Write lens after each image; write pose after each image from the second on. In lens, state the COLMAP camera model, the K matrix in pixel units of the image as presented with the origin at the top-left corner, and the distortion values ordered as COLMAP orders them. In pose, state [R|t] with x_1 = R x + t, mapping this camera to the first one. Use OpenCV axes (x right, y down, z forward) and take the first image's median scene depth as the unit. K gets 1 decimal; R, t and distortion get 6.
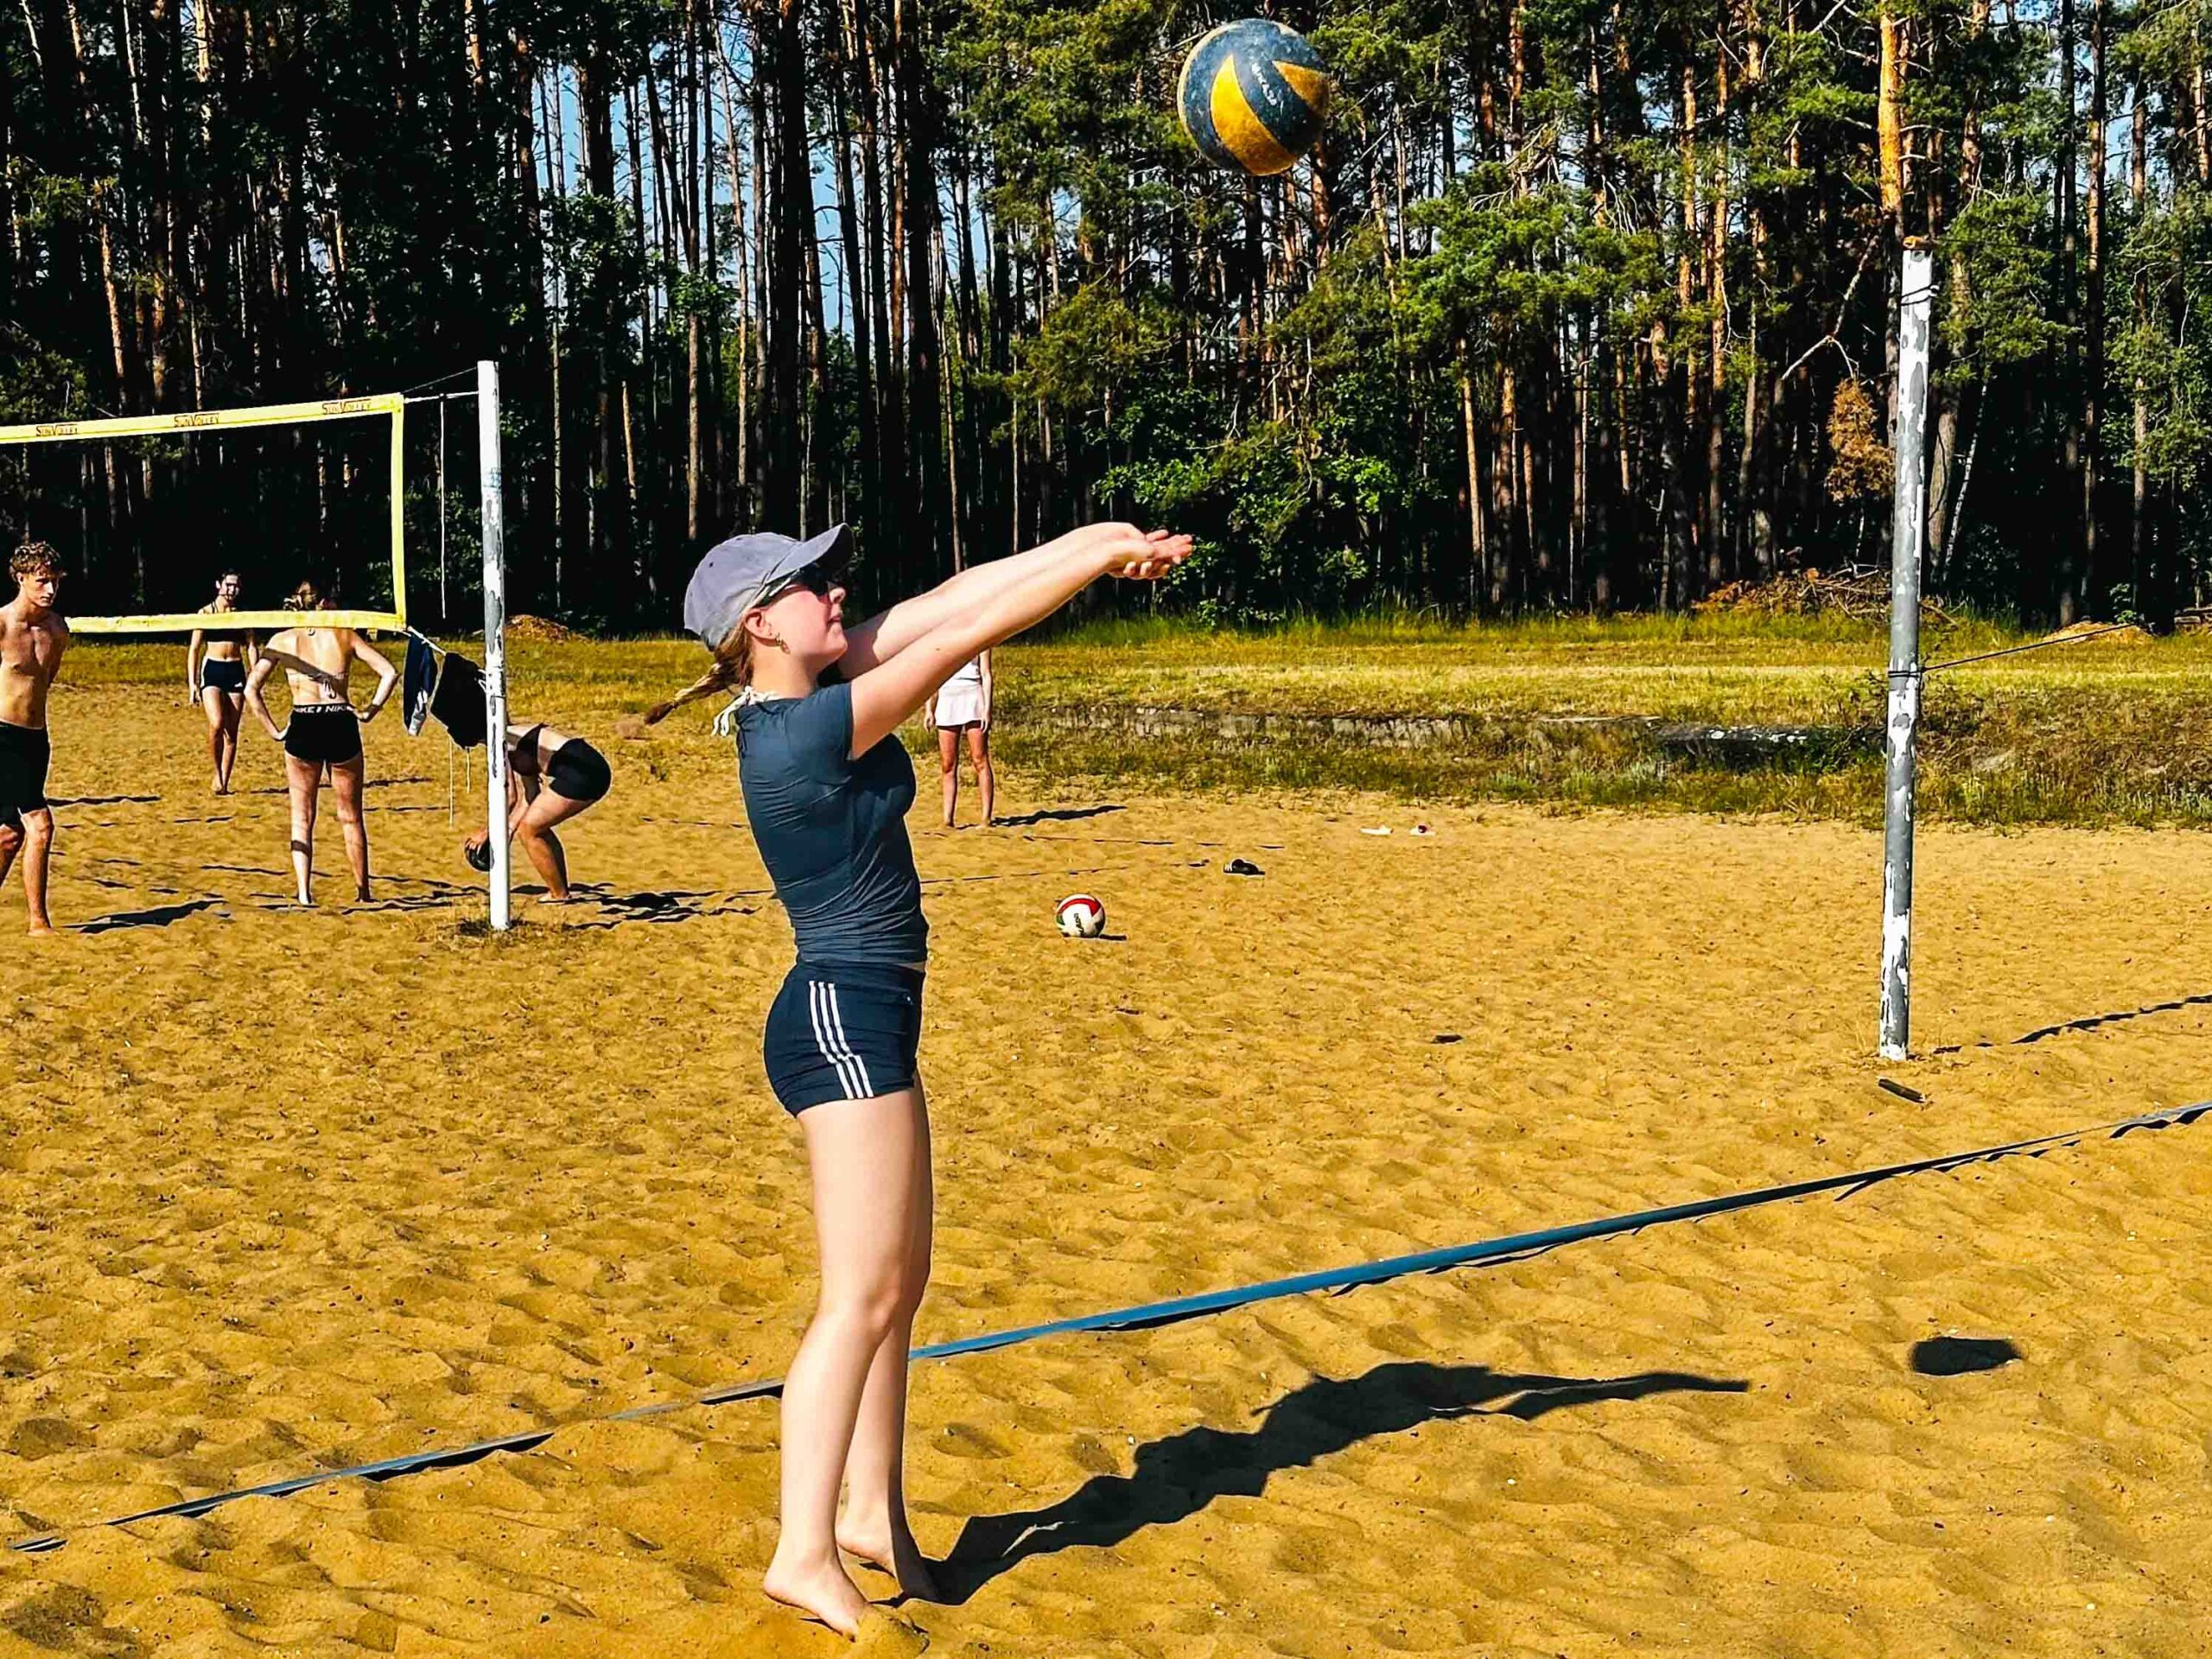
lens RADIAL K [[3117.0, 0, 1106.9], [0, 3117.0, 830.0], [0, 0, 1]] dist [0.033373, 0.000000]
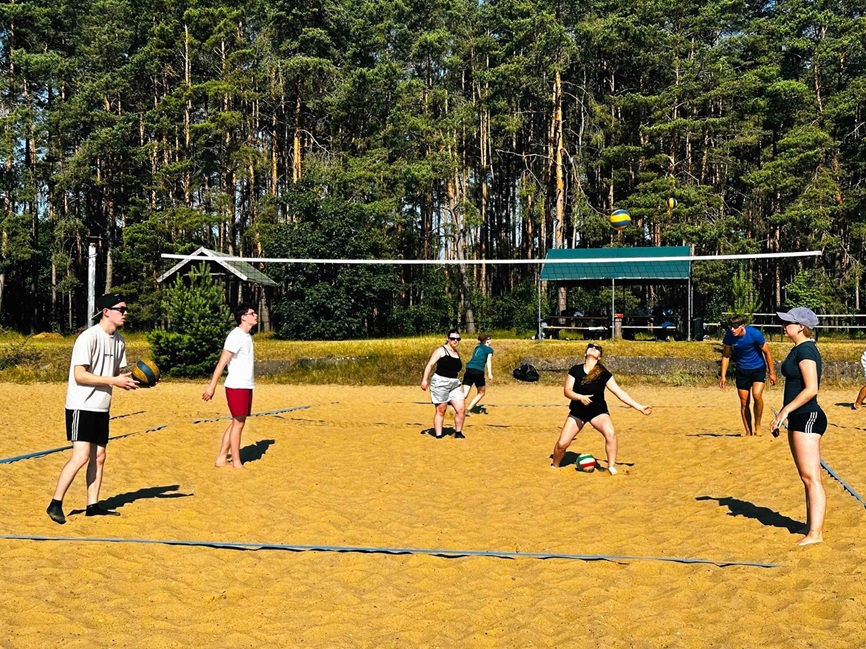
lens RADIAL K [[1220.3, 0, 433.0], [0, 1220.3, 324.7], [0, 0, 1]] dist [0.033373, 0.000000]
pose [[0.731212, 0.017285, 0.681931, -0.378891], [0.041143, 0.996741, -0.069382, 0.048582], [-0.680908, 0.078790, 0.728118, -0.398500]]
